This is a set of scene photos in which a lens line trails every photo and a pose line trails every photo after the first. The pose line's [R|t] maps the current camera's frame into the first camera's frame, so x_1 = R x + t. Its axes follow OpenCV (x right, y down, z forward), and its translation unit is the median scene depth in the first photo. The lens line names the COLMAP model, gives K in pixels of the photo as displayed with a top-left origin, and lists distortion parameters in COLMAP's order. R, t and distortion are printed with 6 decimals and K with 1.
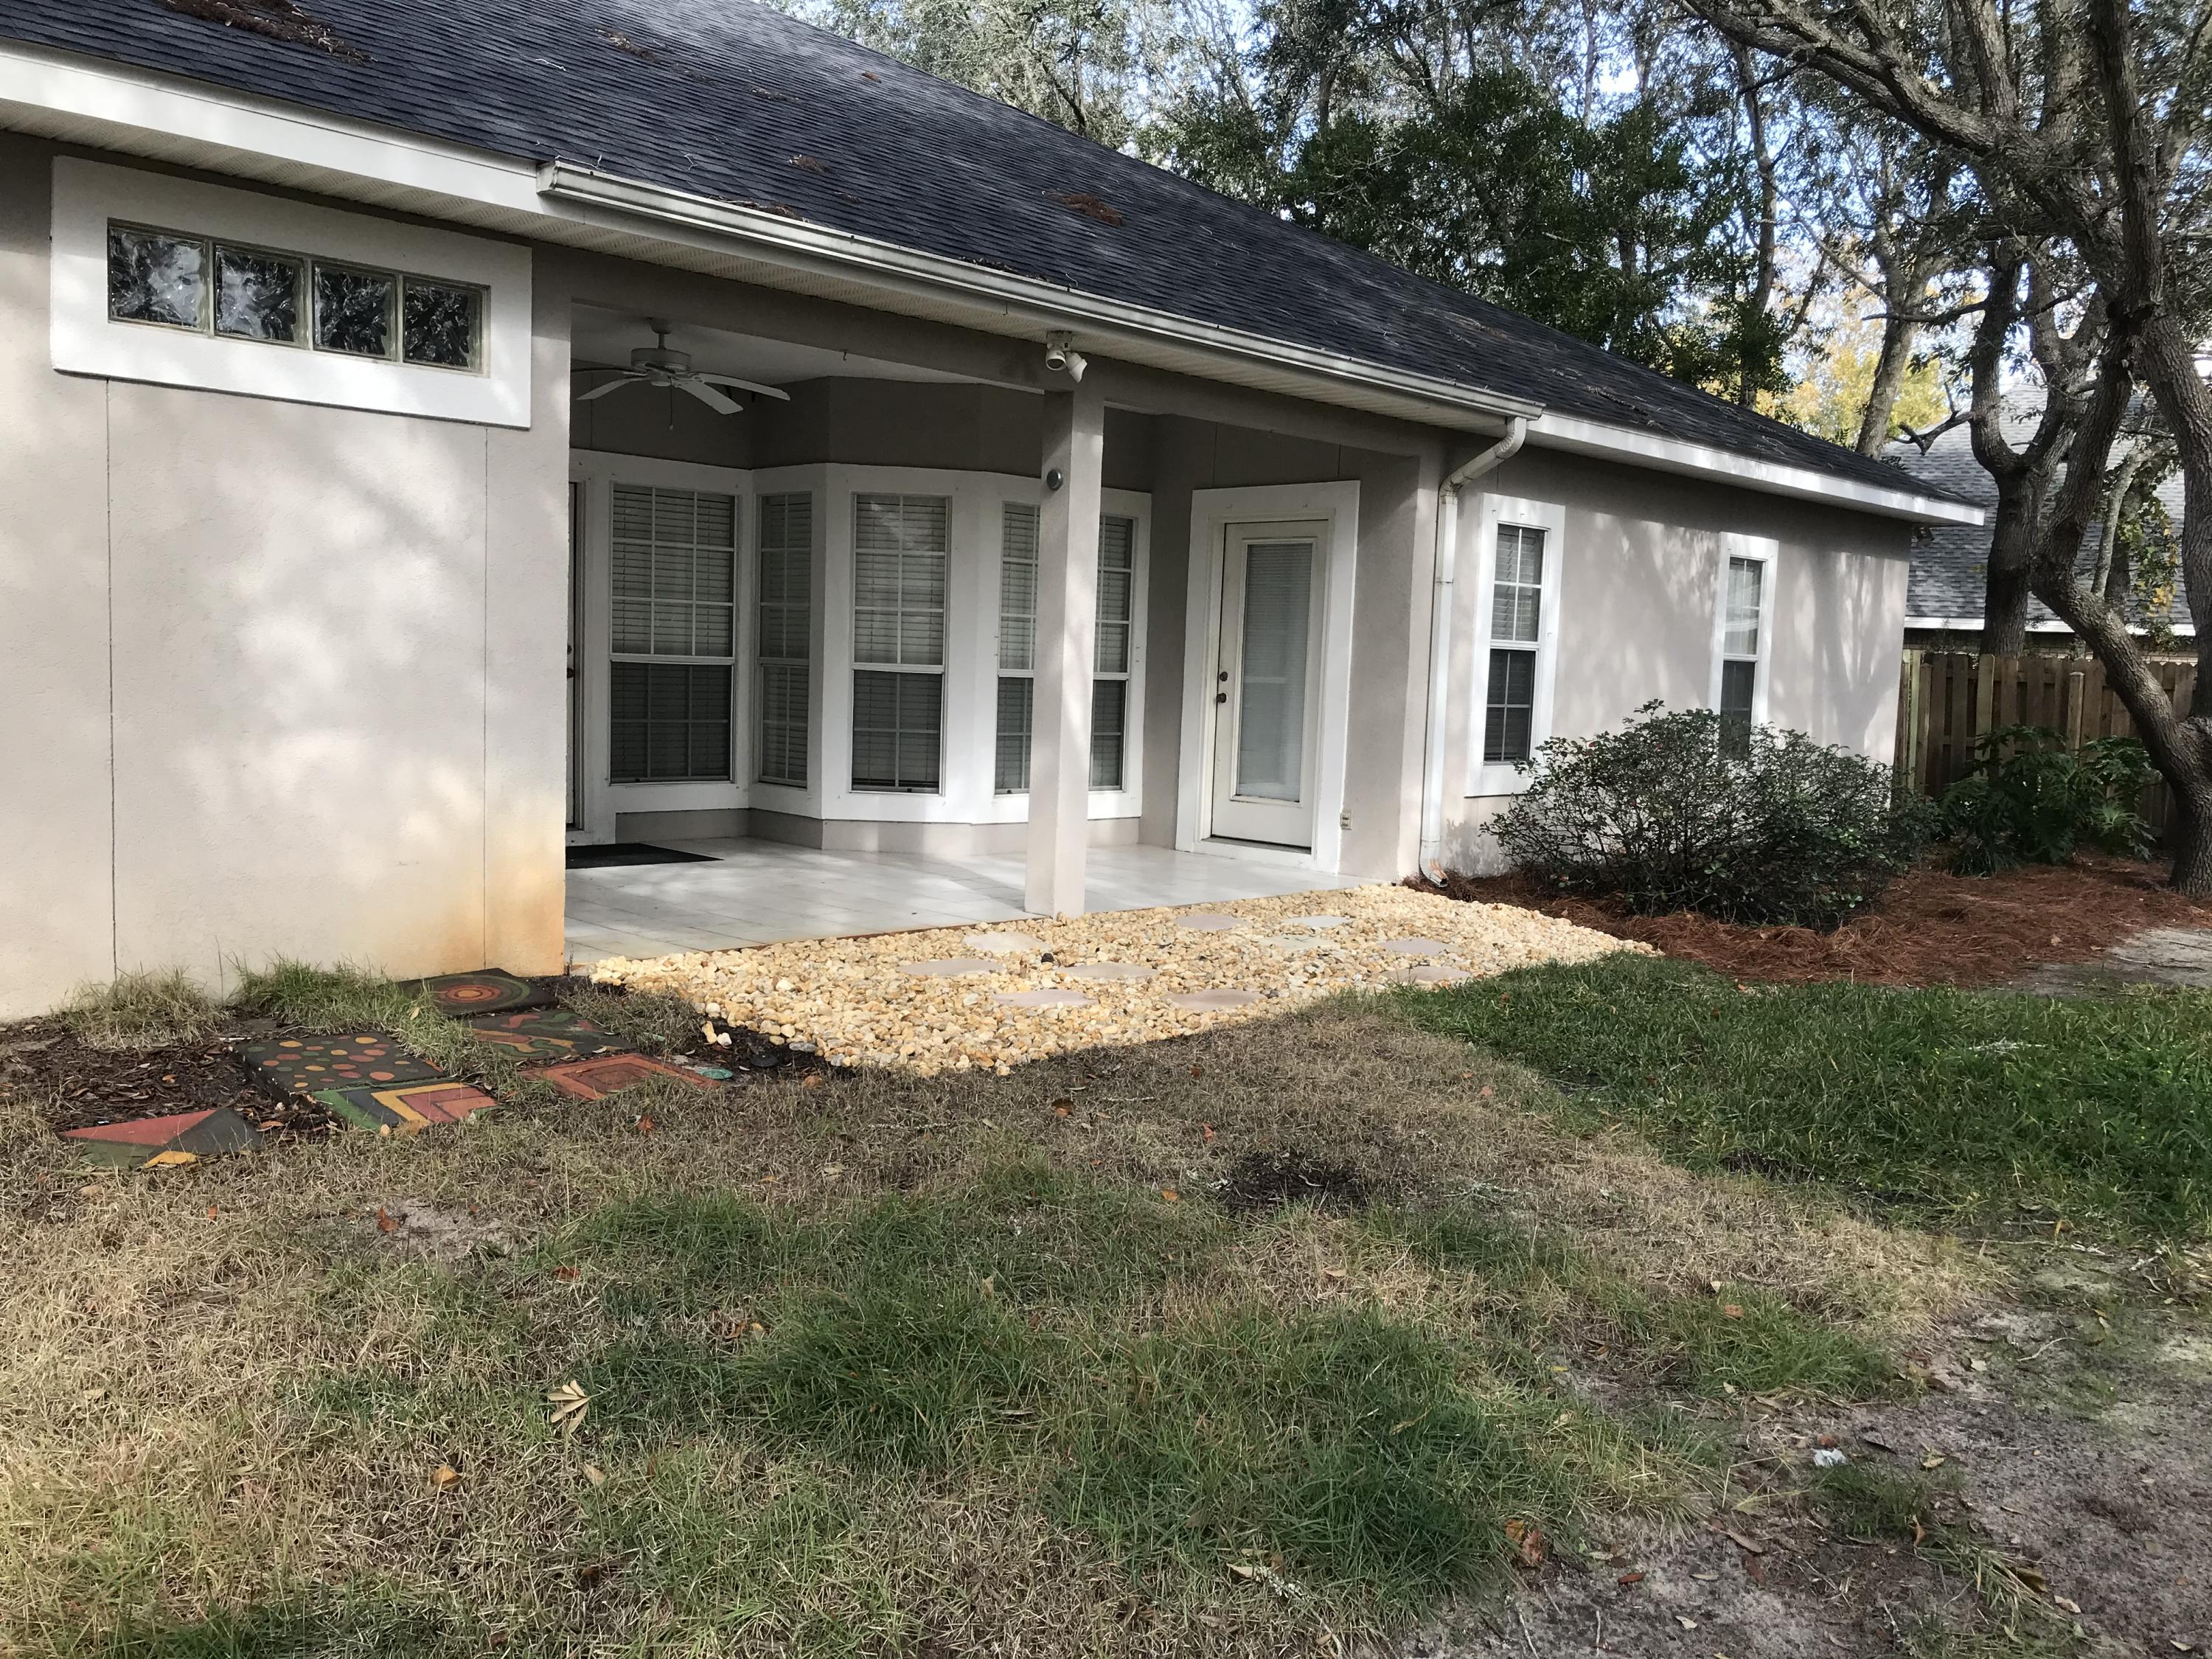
lens RADIAL K [[1808.5, 0, 1106.0], [0, 1808.5, 829.5], [0, 0, 1]] dist [0.033493, -0.008696]
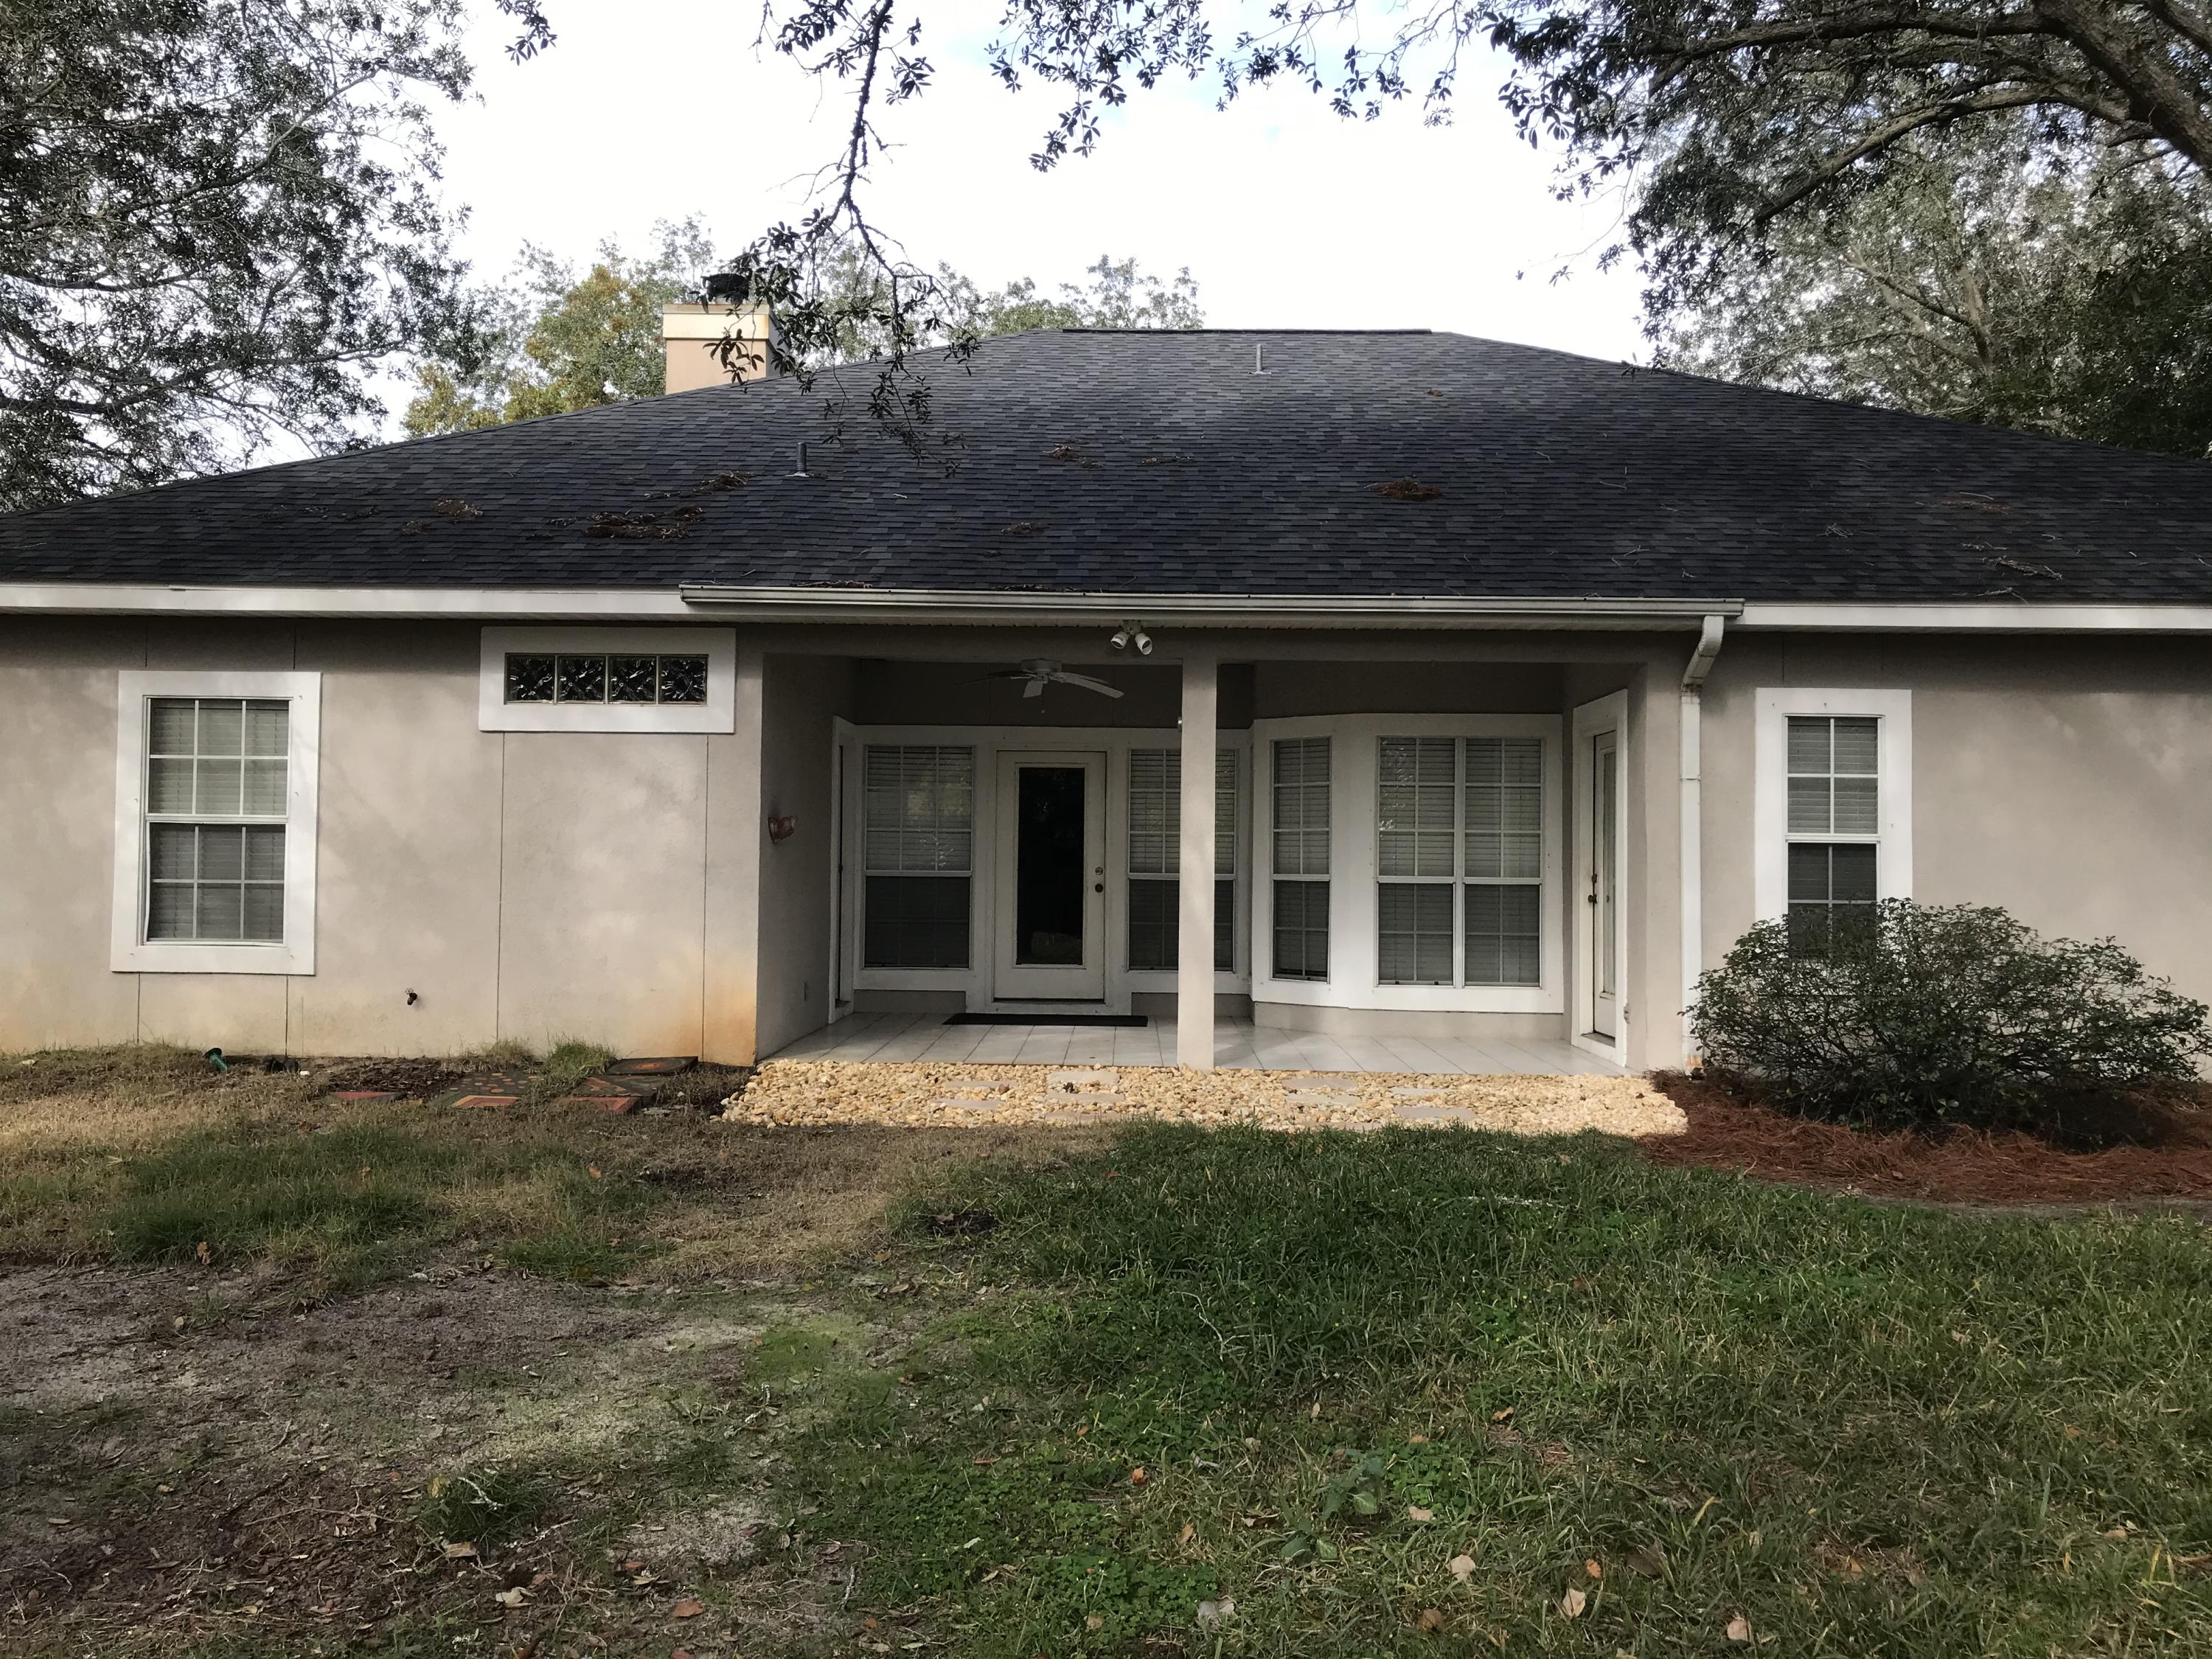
lens RADIAL K [[1808.5, 0, 1106.0], [0, 1808.5, 829.5], [0, 0, 1]] dist [0.033493, -0.008696]
pose [[0.692565, -0.045457, -0.719922, 0.732679], [-0.052990, 0.992110, -0.113620, 0.026138], [0.719407, 0.116838, 0.684692, 0.073058]]
